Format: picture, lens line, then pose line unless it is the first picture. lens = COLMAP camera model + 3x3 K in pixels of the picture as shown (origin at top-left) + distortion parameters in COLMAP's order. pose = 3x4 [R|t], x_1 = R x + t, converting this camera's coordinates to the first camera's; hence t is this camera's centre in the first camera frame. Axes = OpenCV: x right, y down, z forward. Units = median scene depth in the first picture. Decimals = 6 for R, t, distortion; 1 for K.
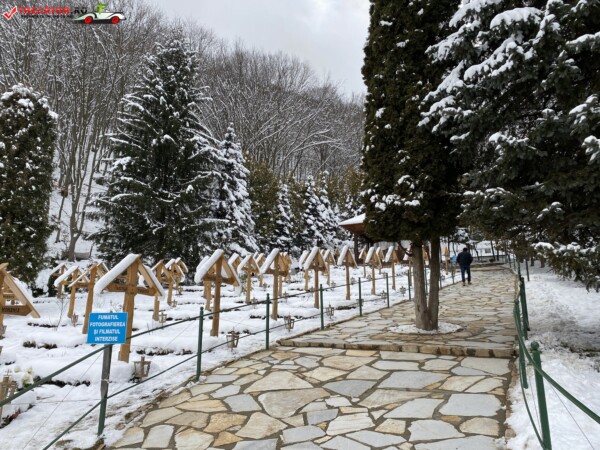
lens RADIAL K [[466.6, 0, 286.4], [0, 466.6, 224.6], [0, 0, 1]] dist [0.094716, -0.176343]
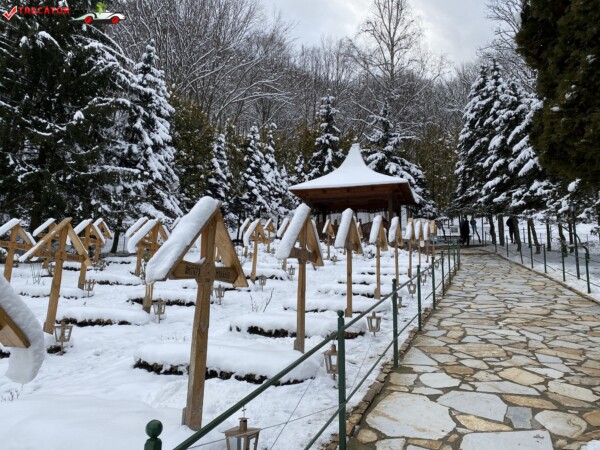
lens RADIAL K [[466.6, 0, 286.4], [0, 466.6, 224.6], [0, 0, 1]] dist [0.094716, -0.176343]
pose [[0.988682, 0.048966, 0.141810, -0.000534], [-0.057411, 0.996774, 0.056082, 0.017523], [-0.138606, -0.063588, 0.988304, 0.229979]]
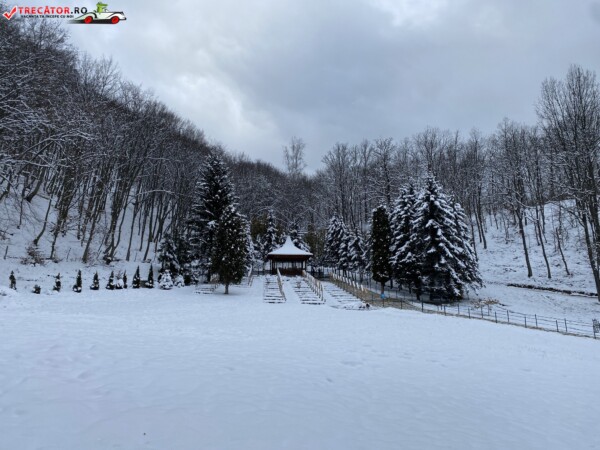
lens RADIAL K [[466.6, 0, 286.4], [0, 466.6, 224.6], [0, 0, 1]] dist [0.094716, -0.176343]
pose [[0.827707, 0.109599, 0.550354, -1.049057], [-0.121142, 0.992515, -0.015460, -0.116256], [-0.547929, -0.053874, 0.834788, -0.805490]]
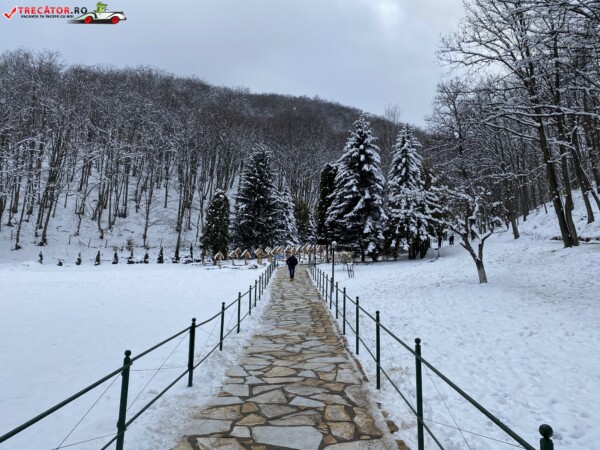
lens RADIAL K [[466.6, 0, 286.4], [0, 466.6, 224.6], [0, 0, 1]] dist [0.094716, -0.176343]
pose [[0.995086, 0.001236, -0.099011, 0.094694], [0.001832, 0.999521, 0.030888, -0.095651], [0.099002, -0.030917, 0.994607, -1.139130]]
